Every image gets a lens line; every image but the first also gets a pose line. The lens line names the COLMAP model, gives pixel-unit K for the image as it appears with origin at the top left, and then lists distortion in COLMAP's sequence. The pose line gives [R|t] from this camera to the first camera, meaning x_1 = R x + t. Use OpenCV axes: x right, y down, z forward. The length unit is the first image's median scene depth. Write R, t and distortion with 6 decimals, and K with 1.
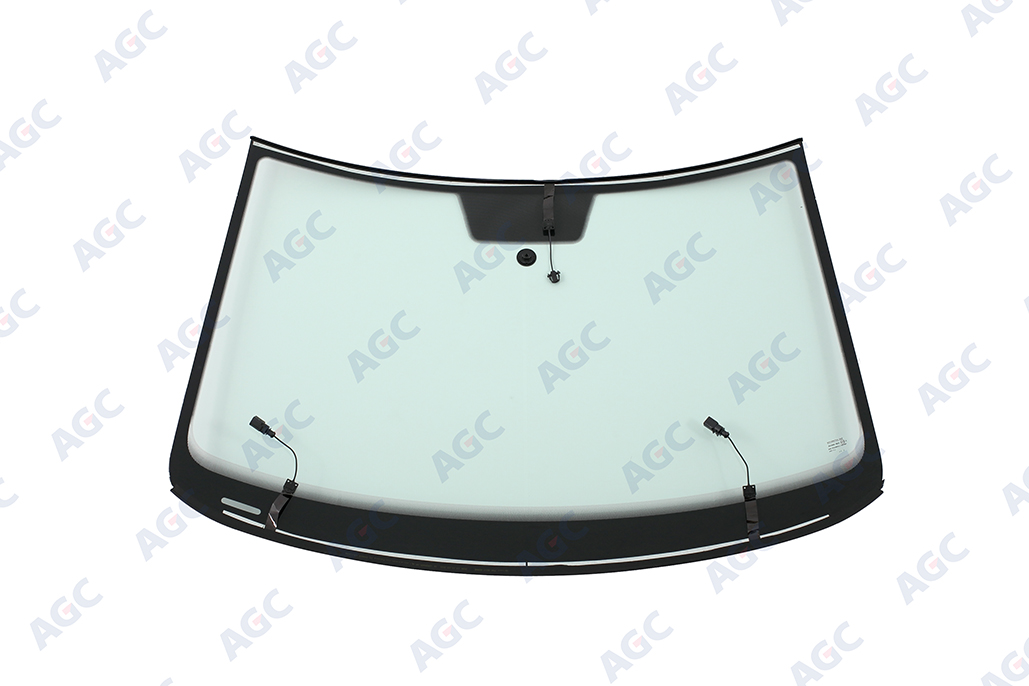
lens RADIAL K [[2976.9, 0, 514.5], [0, 2976.9, 343.0], [0, 0, 1]] dist [0.011738, -0.166029]
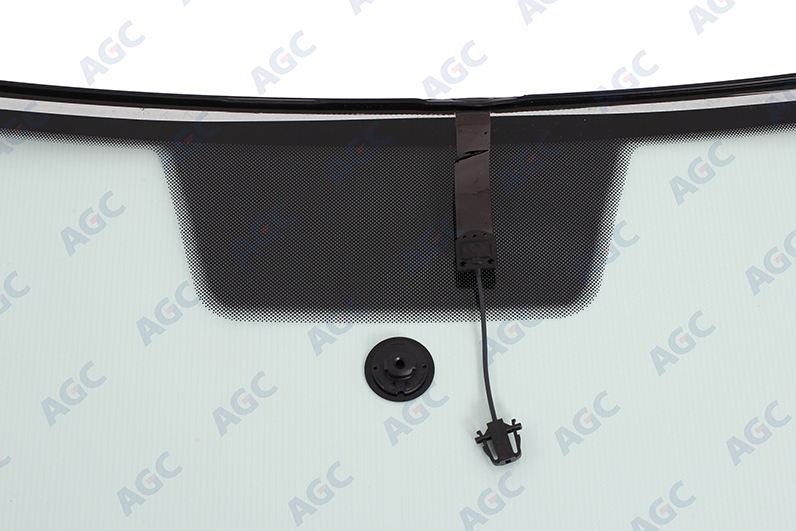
lens RADIAL K [[2292.5, 0, 398.0], [0, 2292.5, 265.5], [0, 0, 1]] dist [1.279820, 0.219740]
pose [[0.999467, -0.018327, -0.027025, 0.009894], [0.017954, 0.999741, -0.013979, -0.035057], [0.027274, 0.013486, 0.999537, 0.771866]]
